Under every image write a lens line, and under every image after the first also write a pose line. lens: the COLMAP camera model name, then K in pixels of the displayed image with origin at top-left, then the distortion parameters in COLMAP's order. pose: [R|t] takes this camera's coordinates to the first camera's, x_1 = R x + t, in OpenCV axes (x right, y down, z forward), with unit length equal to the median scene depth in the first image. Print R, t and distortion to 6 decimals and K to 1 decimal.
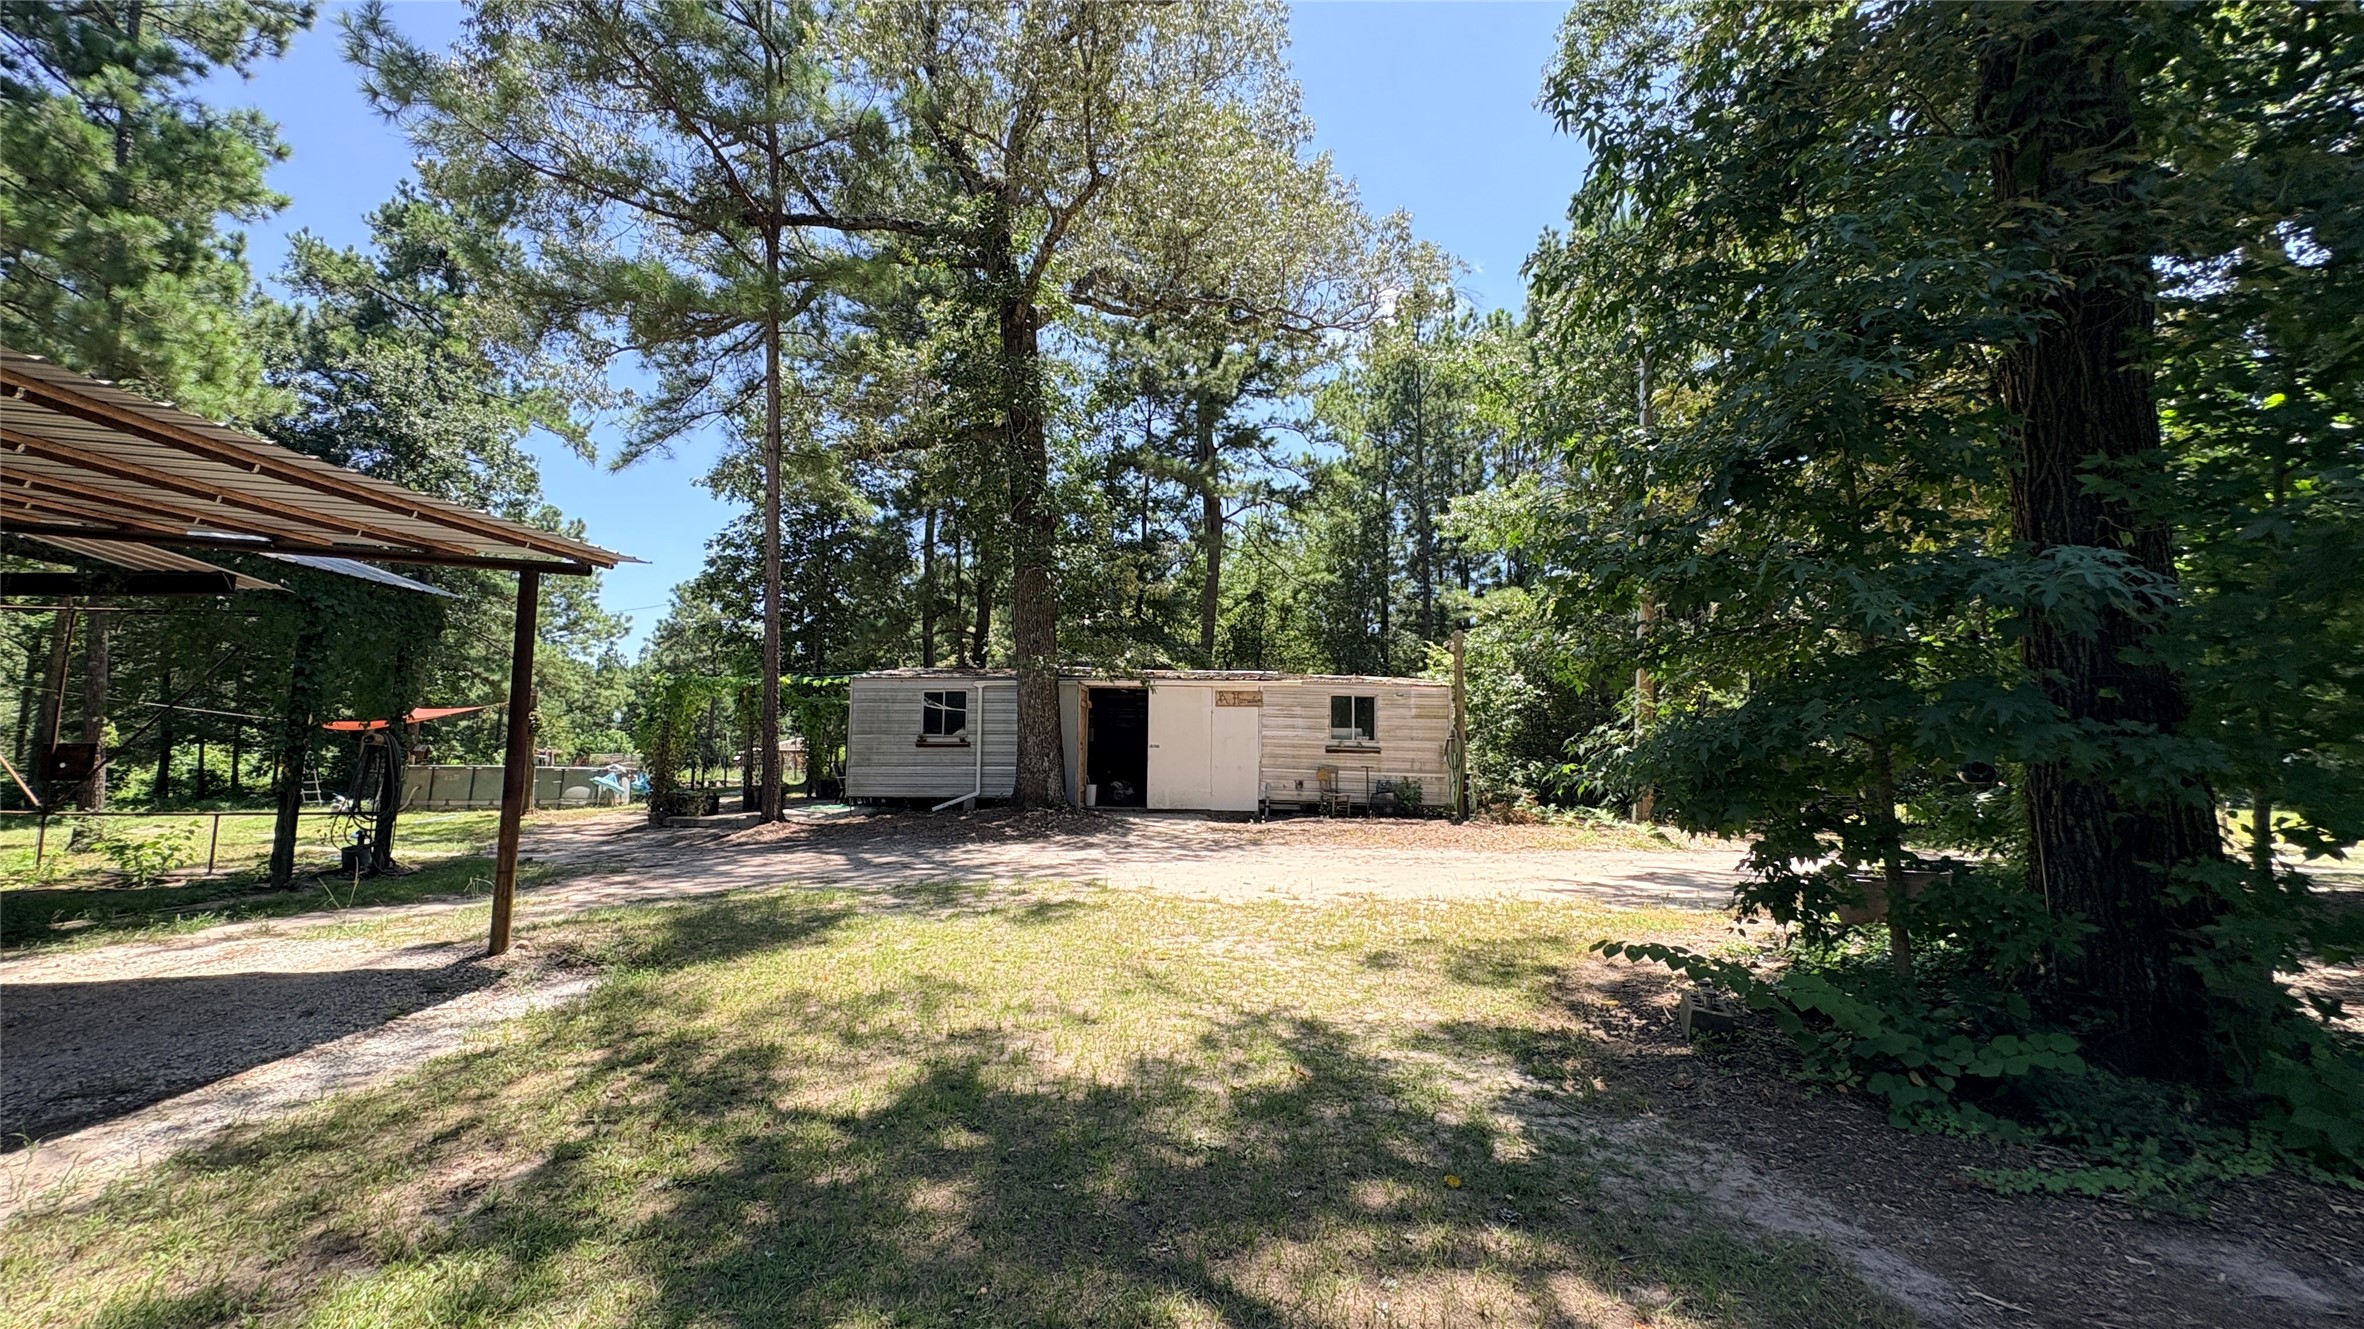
lens RADIAL K [[942.1, 0, 1183.6], [0, 942.1, 663.4], [0, 0, 1]] dist [0.001150, -0.000055]
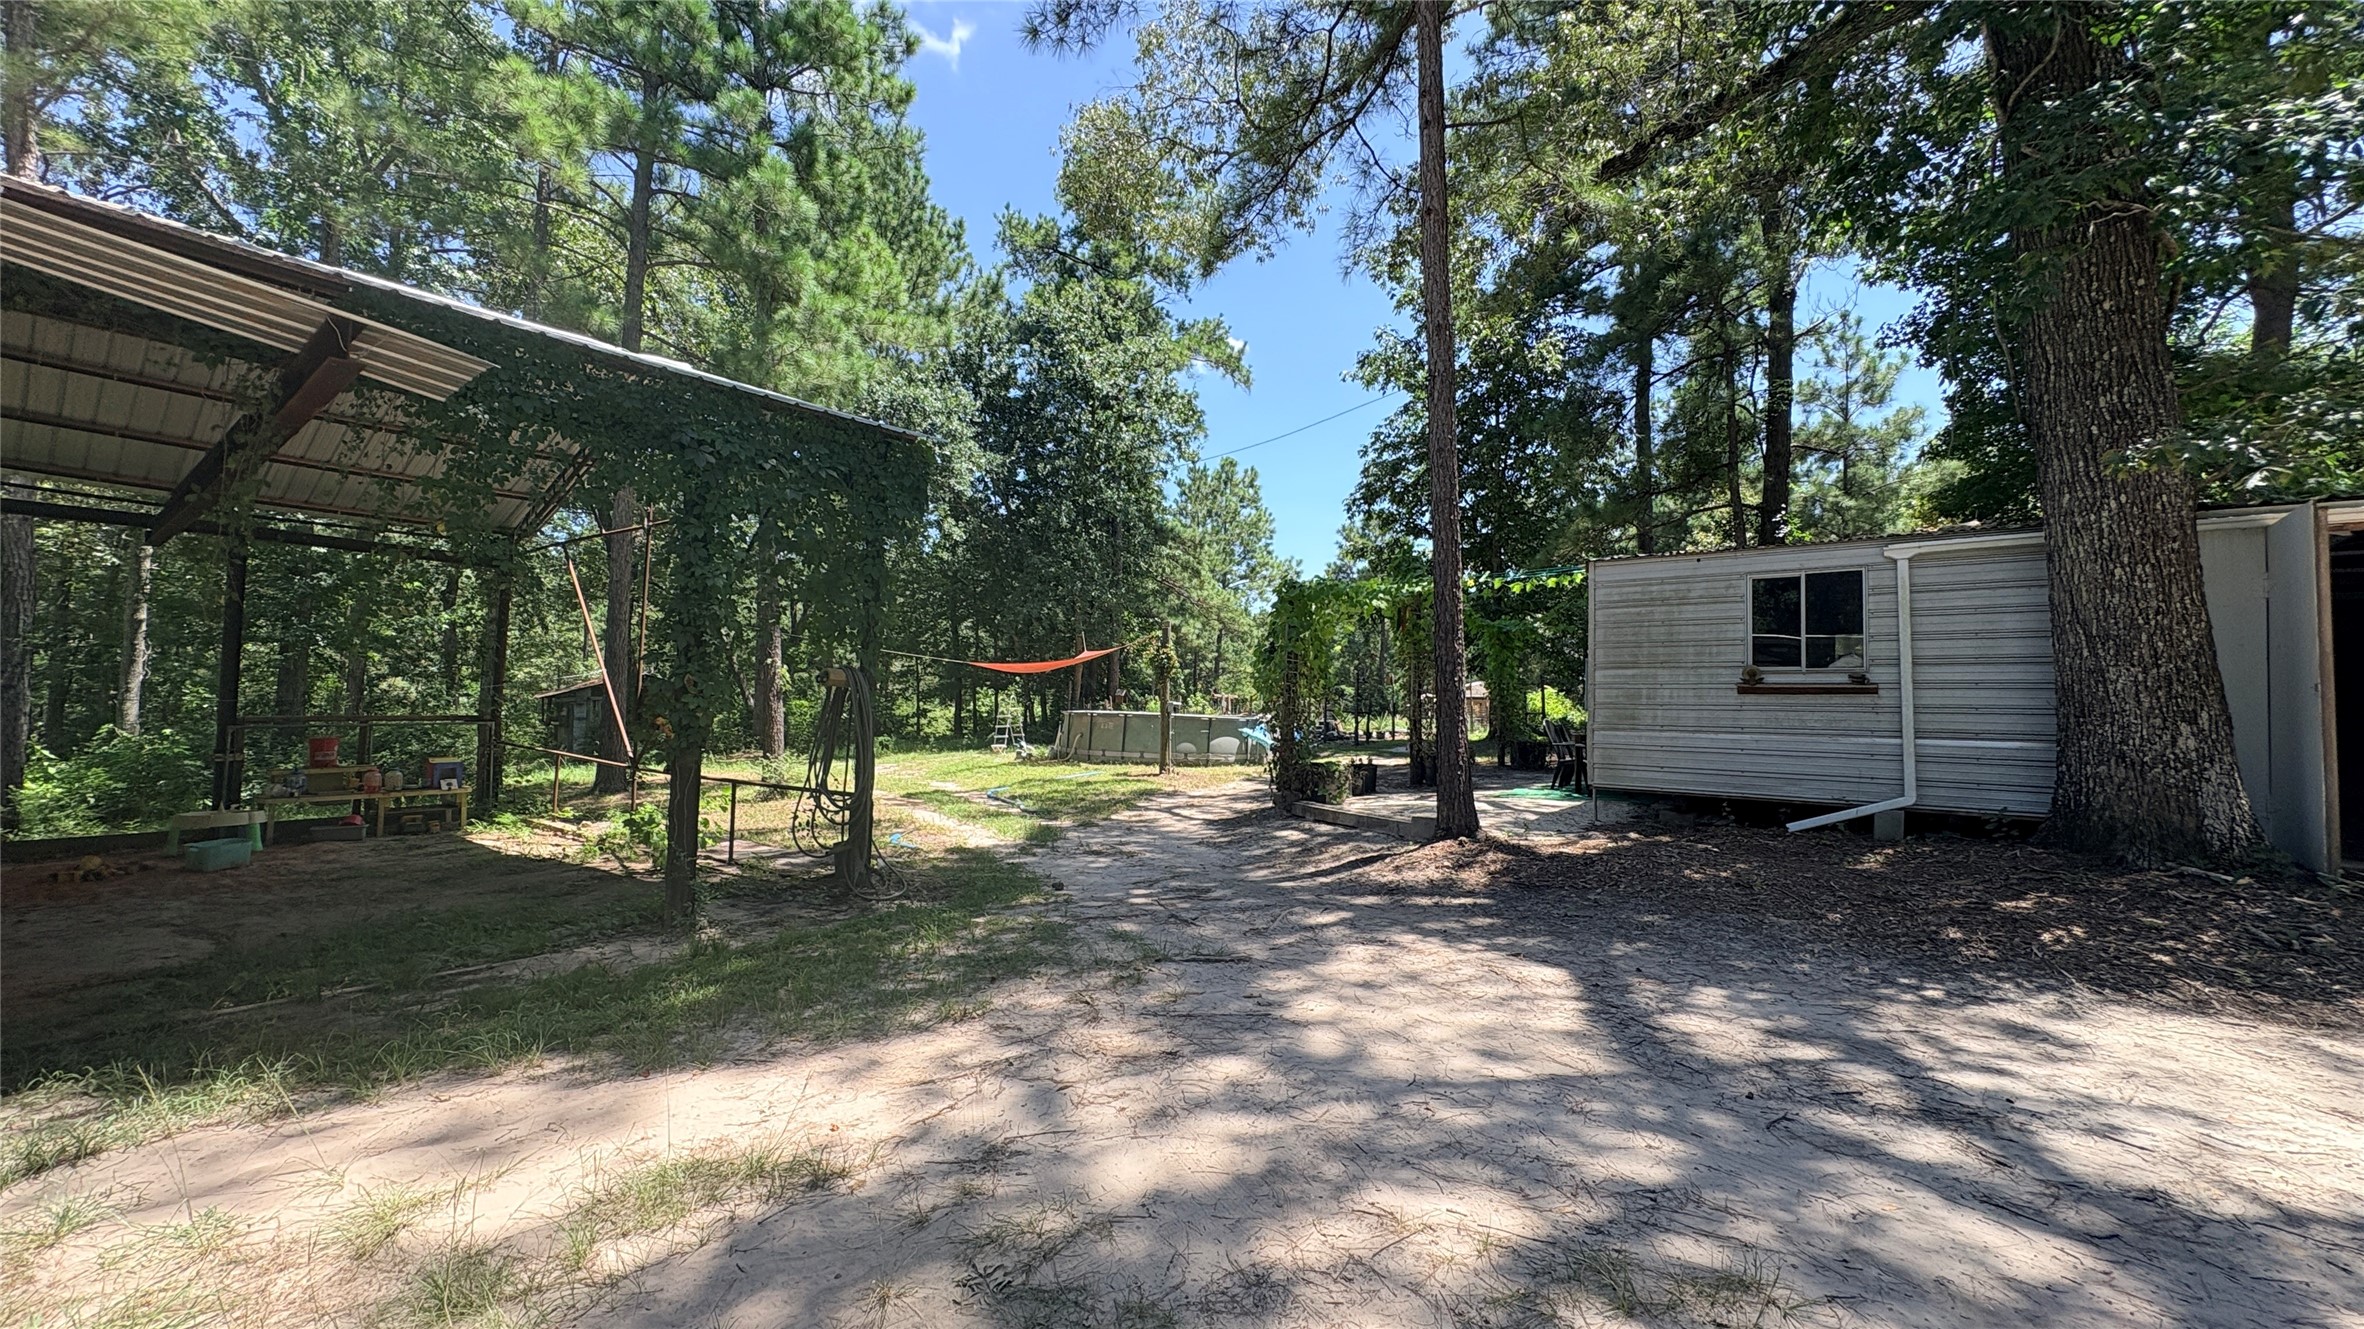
lens RADIAL K [[942.1, 0, 1169.9], [0, 942.1, 669.4], [0, 0, 1]] dist [0.001150, -0.000055]
pose [[0.770508, -0.011809, -0.637321, -0.187794], [0.052180, 0.997641, 0.044600, 0.037351], [0.635291, -0.067620, 0.769307, 0.417483]]
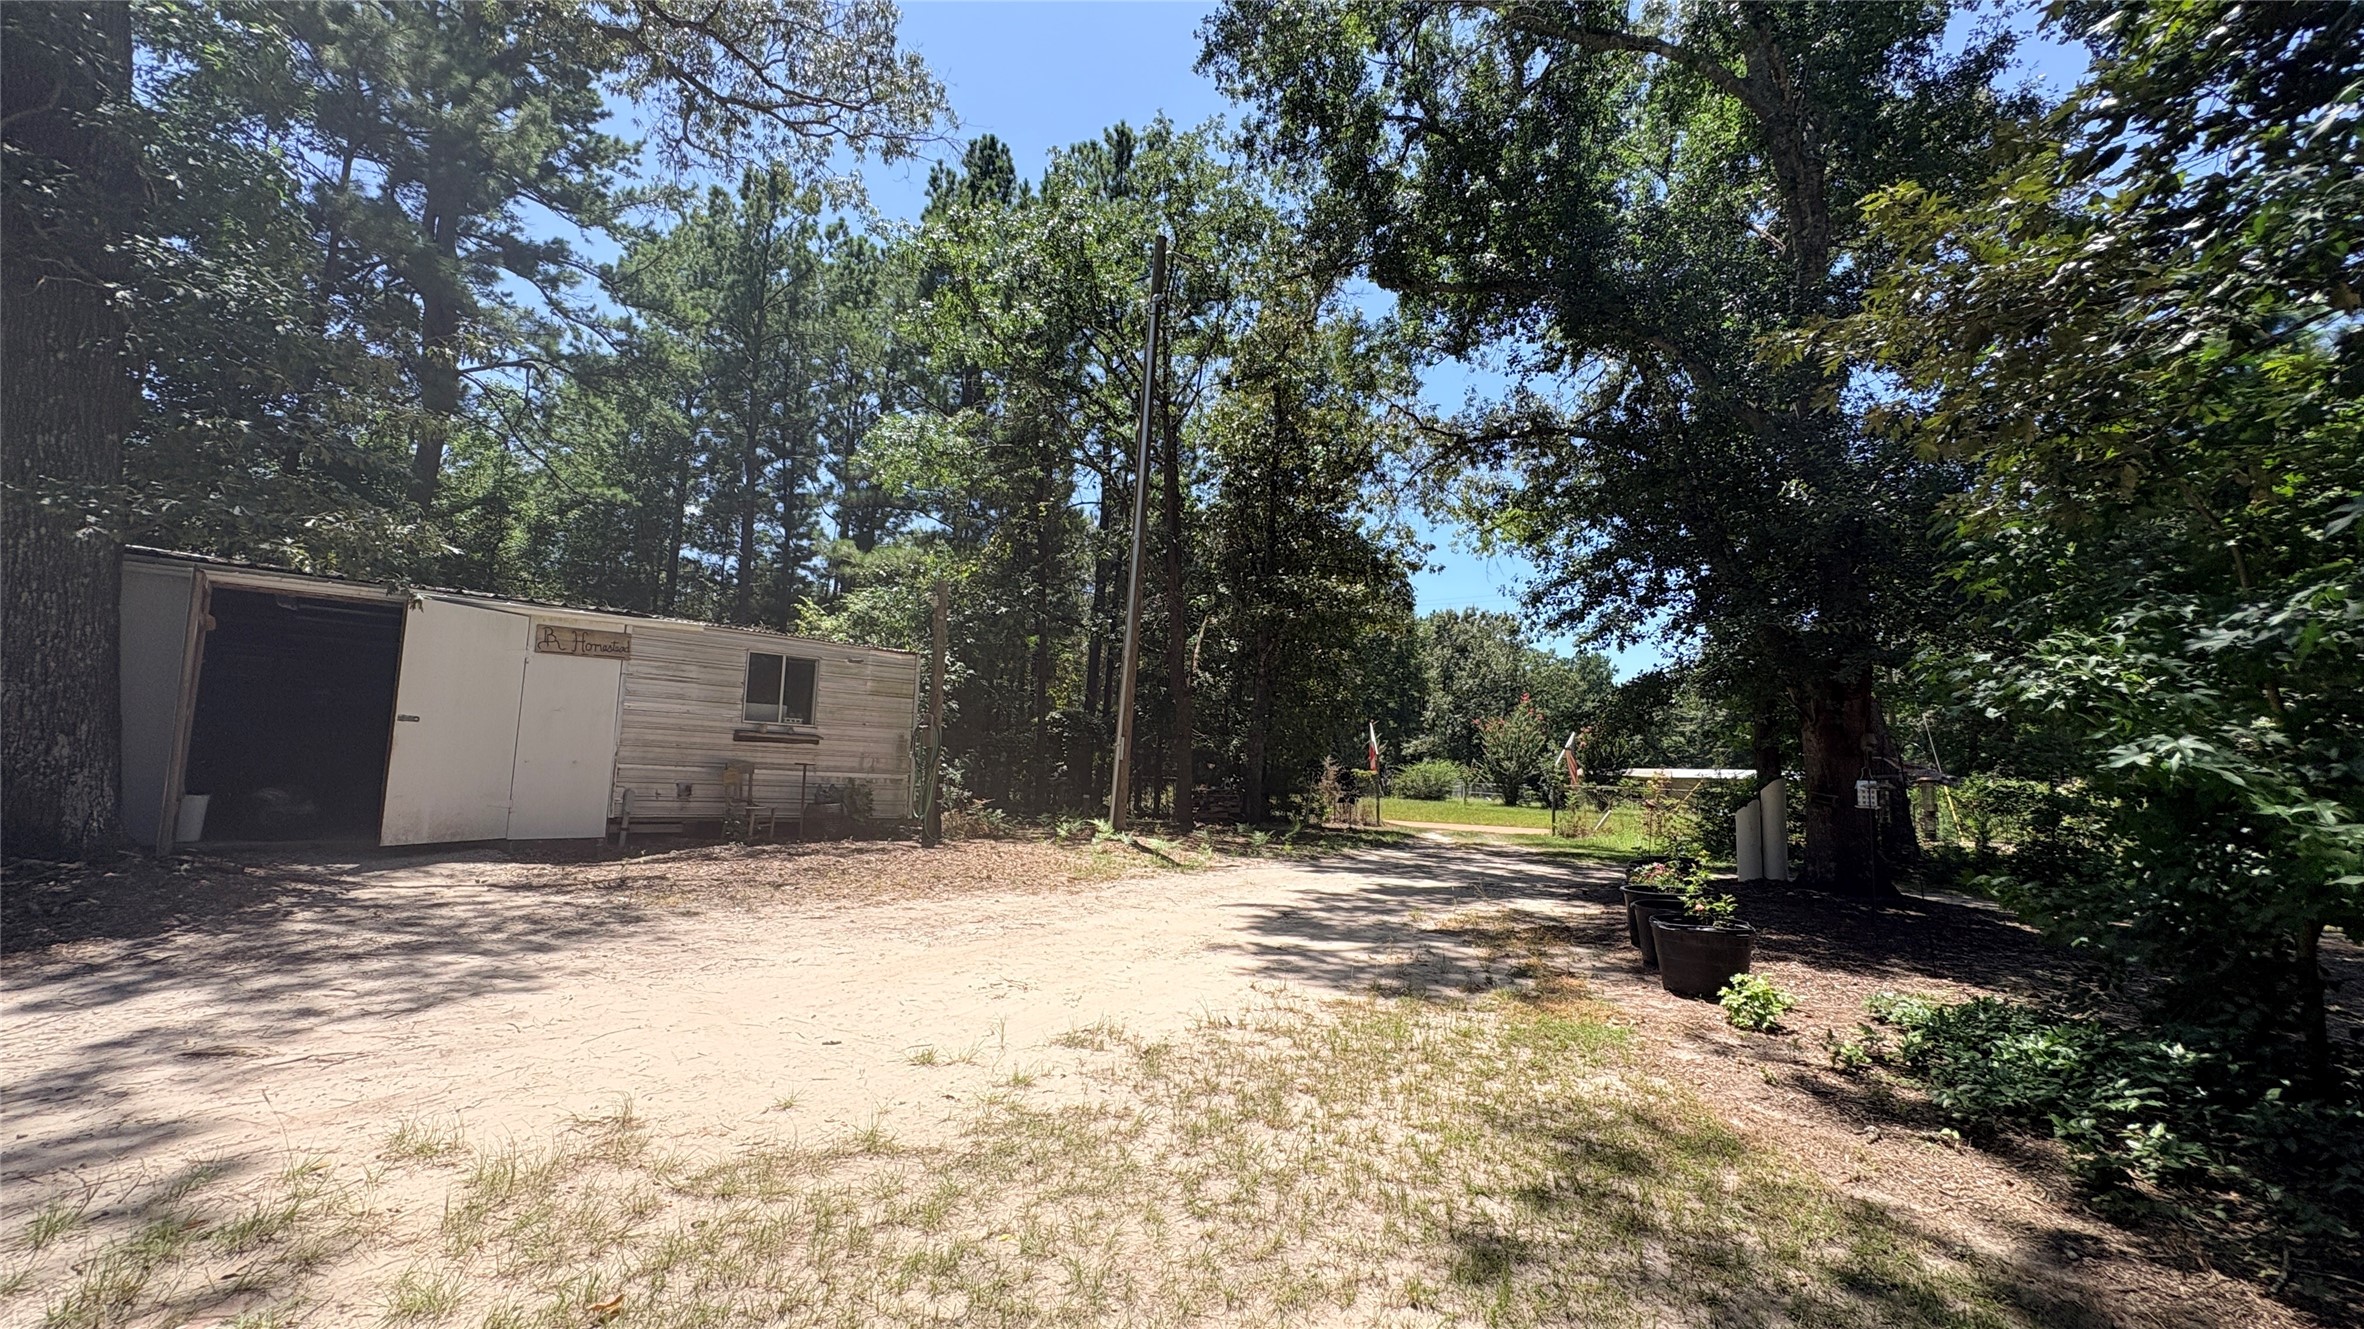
lens RADIAL K [[942.1, 0, 1187.5], [0, 942.1, 664.4], [0, 0, 1]] dist [0.001150, -0.000055]
pose [[0.708682, 0.085982, 0.700269, -0.078009], [-0.099394, 0.994815, -0.021559, 0.025148], [-0.698491, -0.054324, 0.713554, 0.314382]]
